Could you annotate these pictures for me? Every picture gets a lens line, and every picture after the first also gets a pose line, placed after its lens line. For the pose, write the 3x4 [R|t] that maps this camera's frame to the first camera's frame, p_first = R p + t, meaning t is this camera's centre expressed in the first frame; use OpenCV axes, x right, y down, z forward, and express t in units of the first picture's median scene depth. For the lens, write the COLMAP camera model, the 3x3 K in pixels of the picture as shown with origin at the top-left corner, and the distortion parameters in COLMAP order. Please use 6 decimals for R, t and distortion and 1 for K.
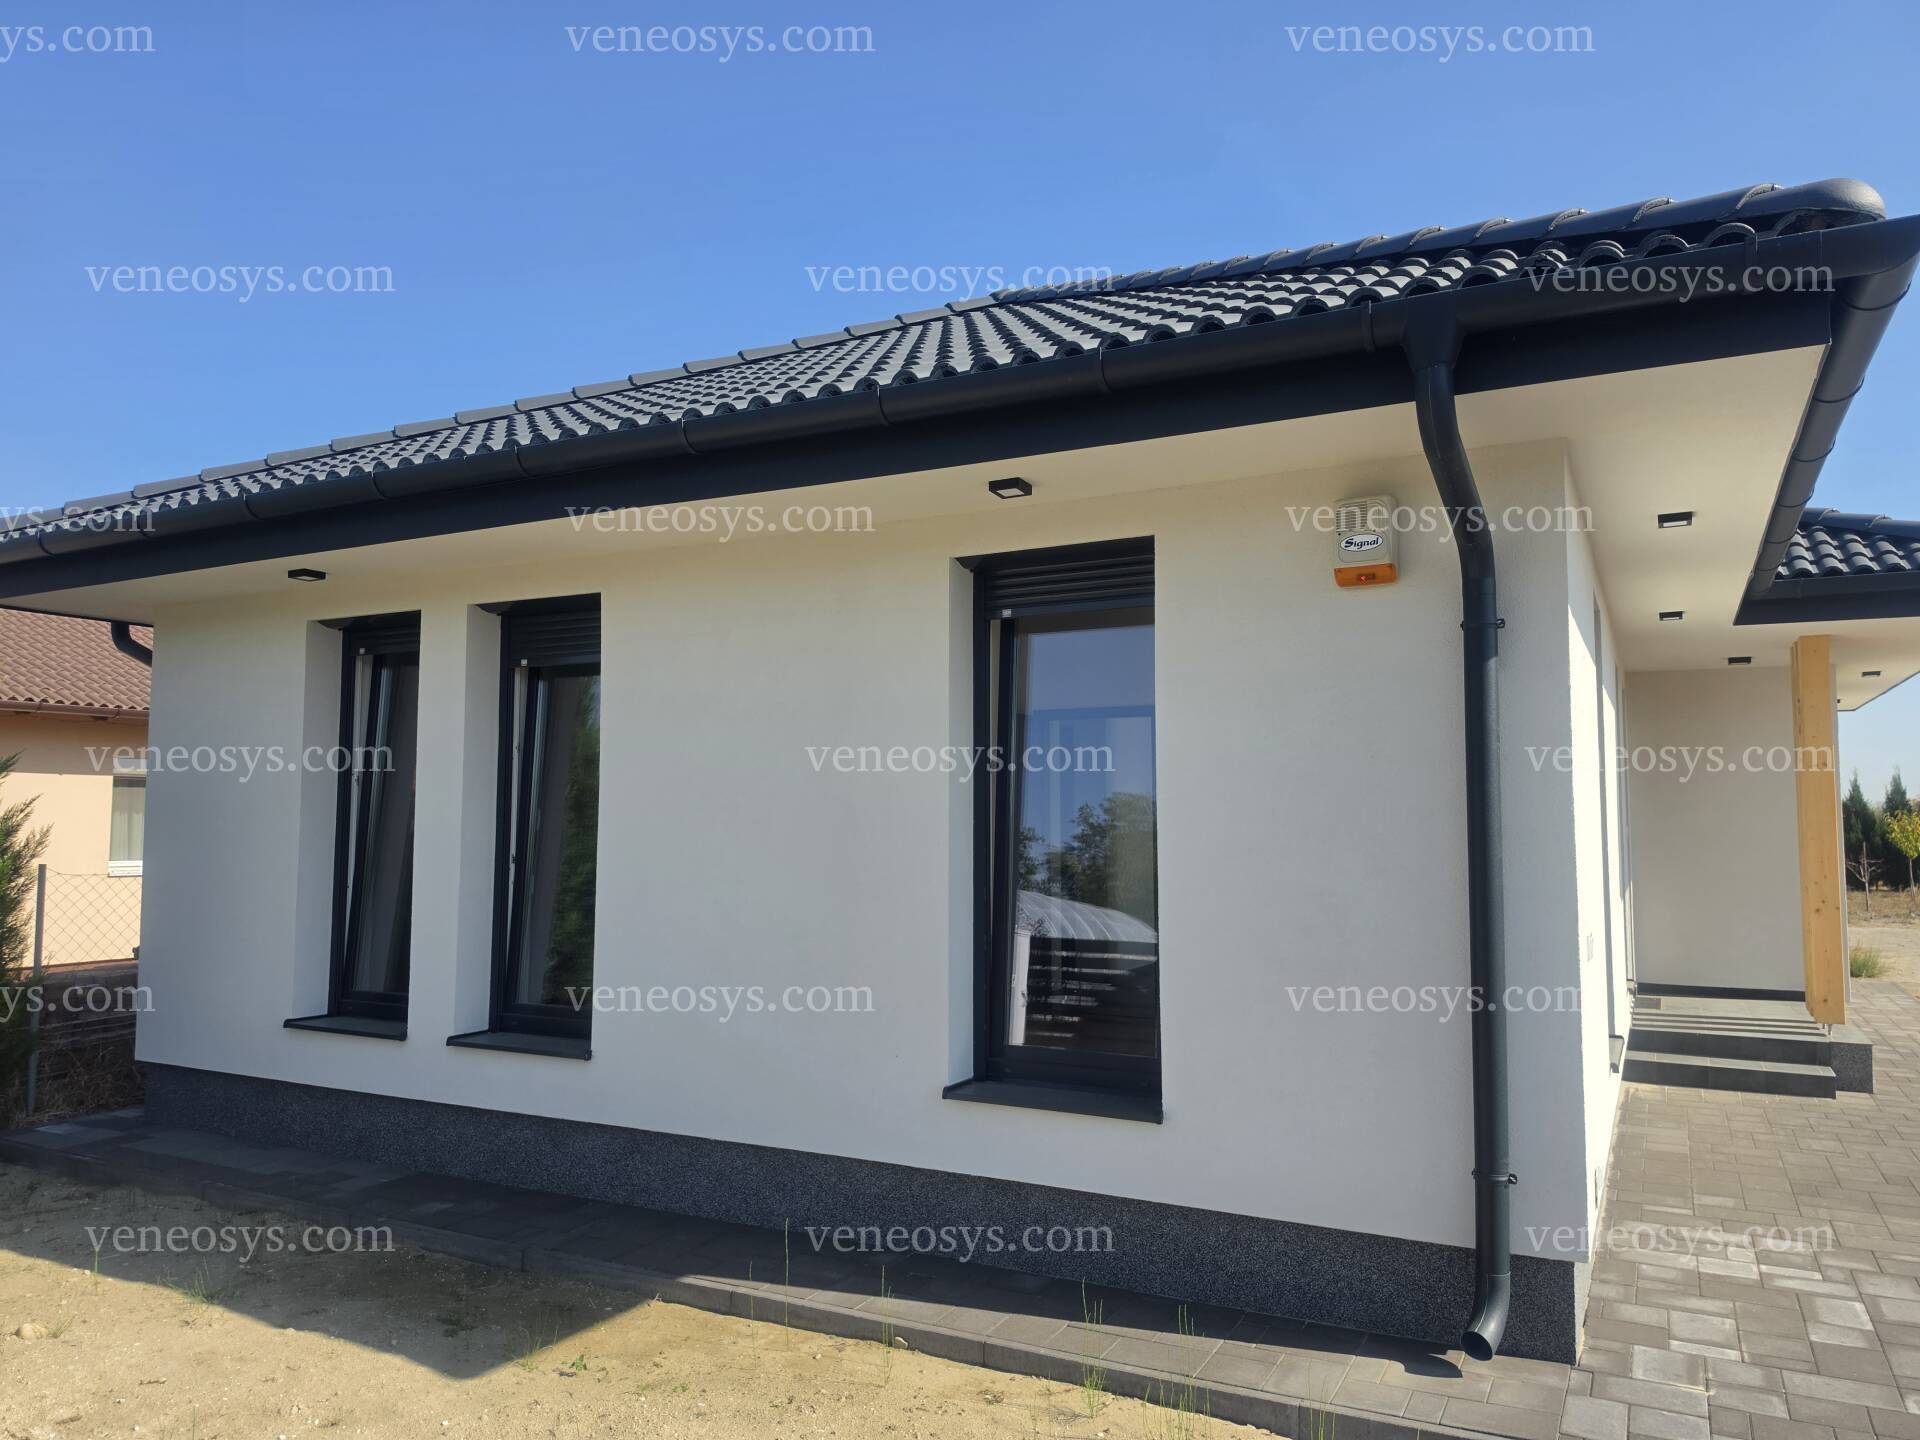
lens RADIAL K [[1315.0, 0, 948.0], [0, 1315.0, 713.0], [0, 0, 1]] dist [0.035164, -0.046490]
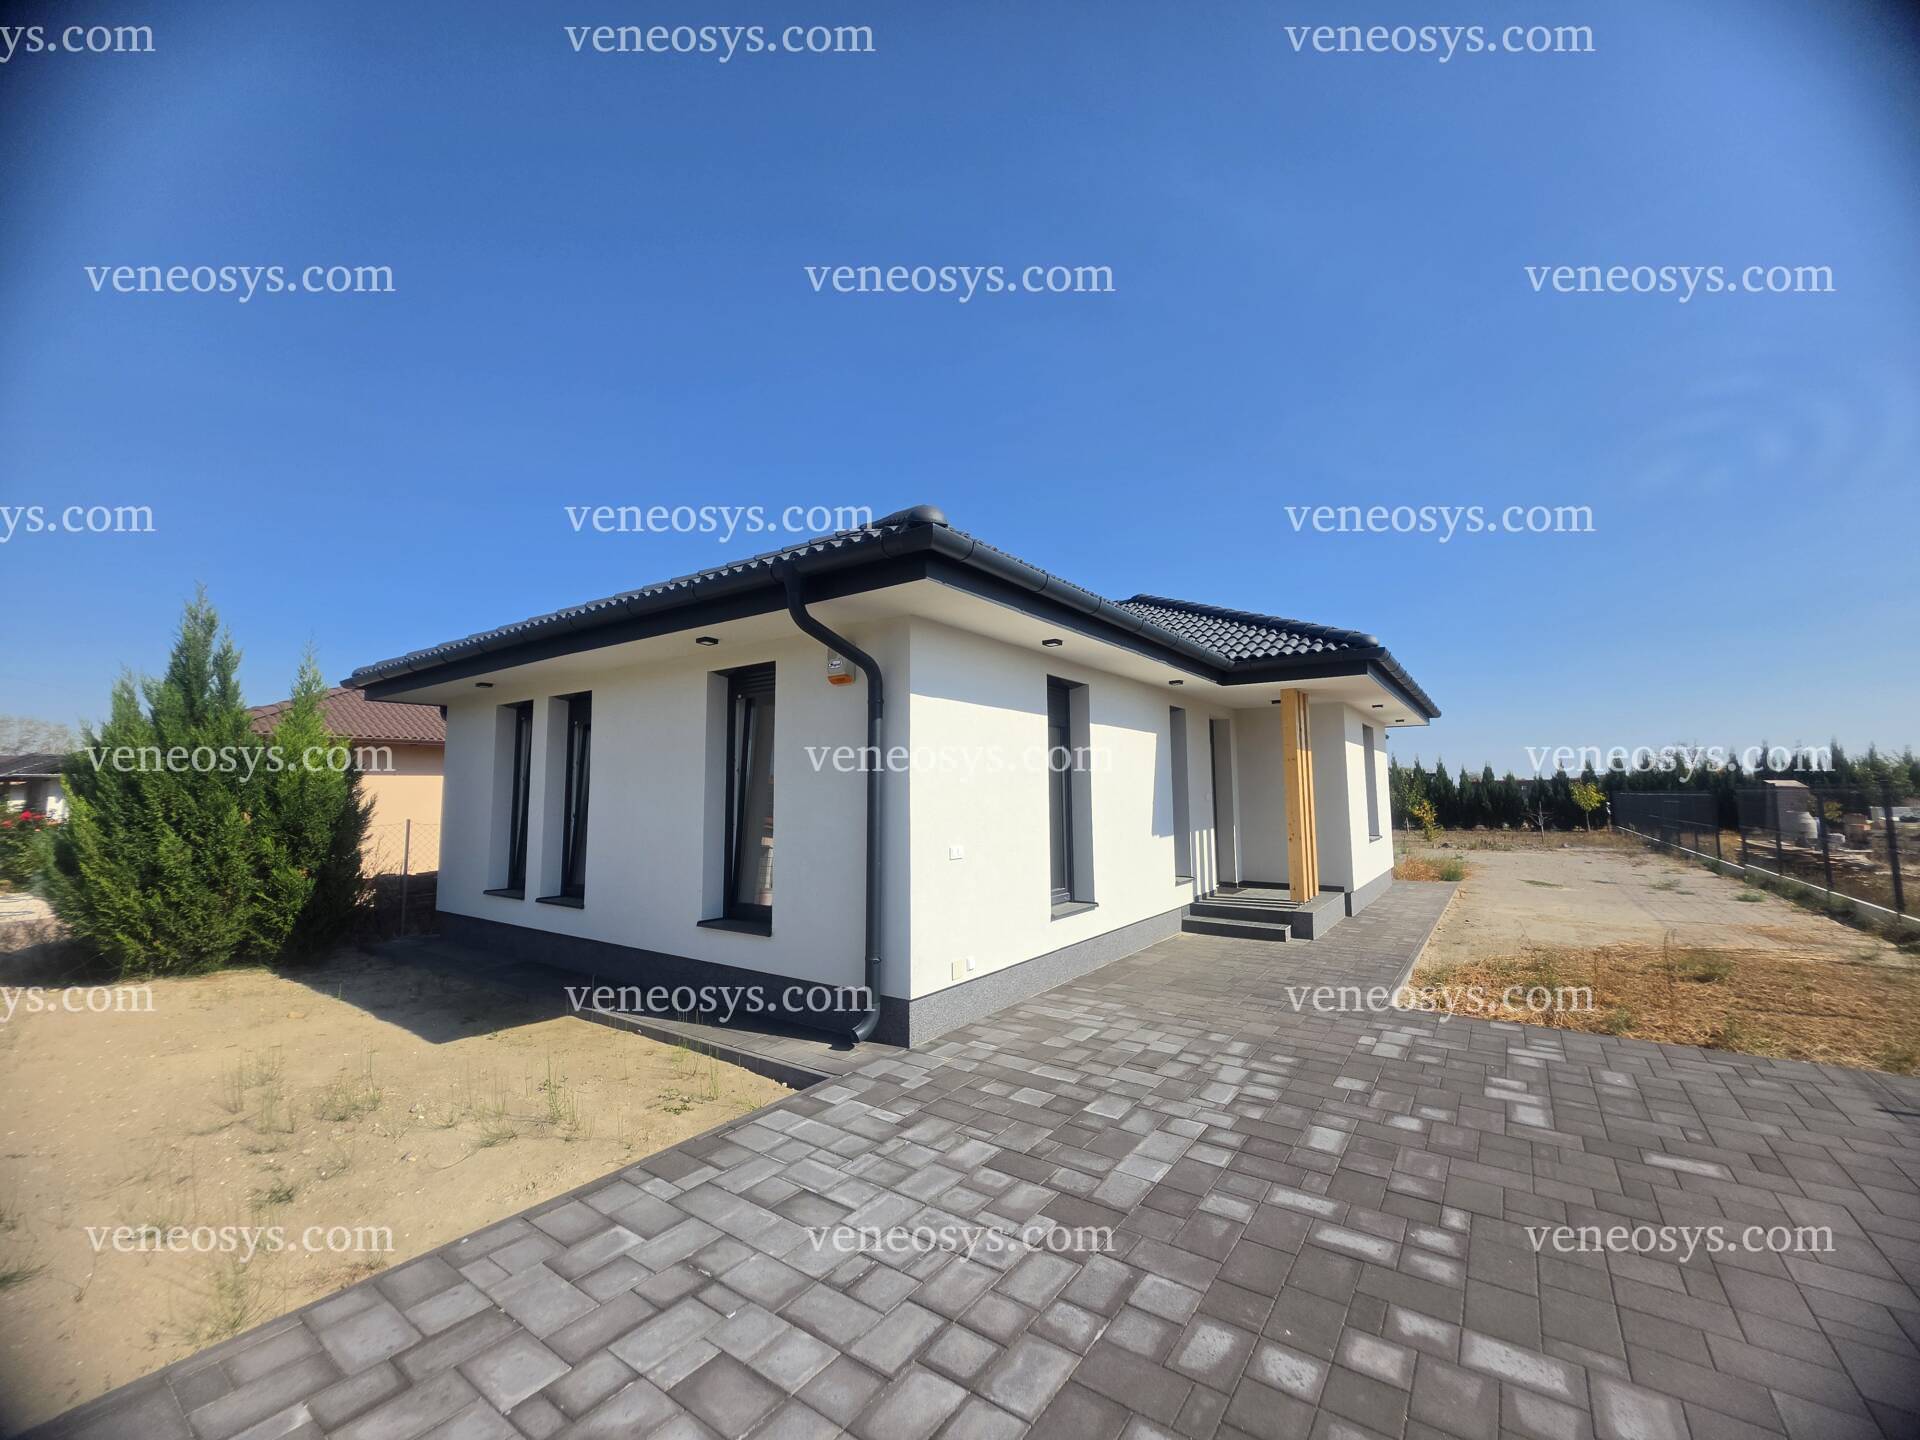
lens RADIAL K [[776.8, 0, 949.1], [0, 776.8, 724.1], [0, 0, 1]] dist [0.000508, 0.001249]
pose [[0.990978, -0.021919, -0.132217, 0.599881], [0.021536, 0.999759, -0.004332, -0.021072], [0.132280, 0.001445, 0.991211, -0.200813]]
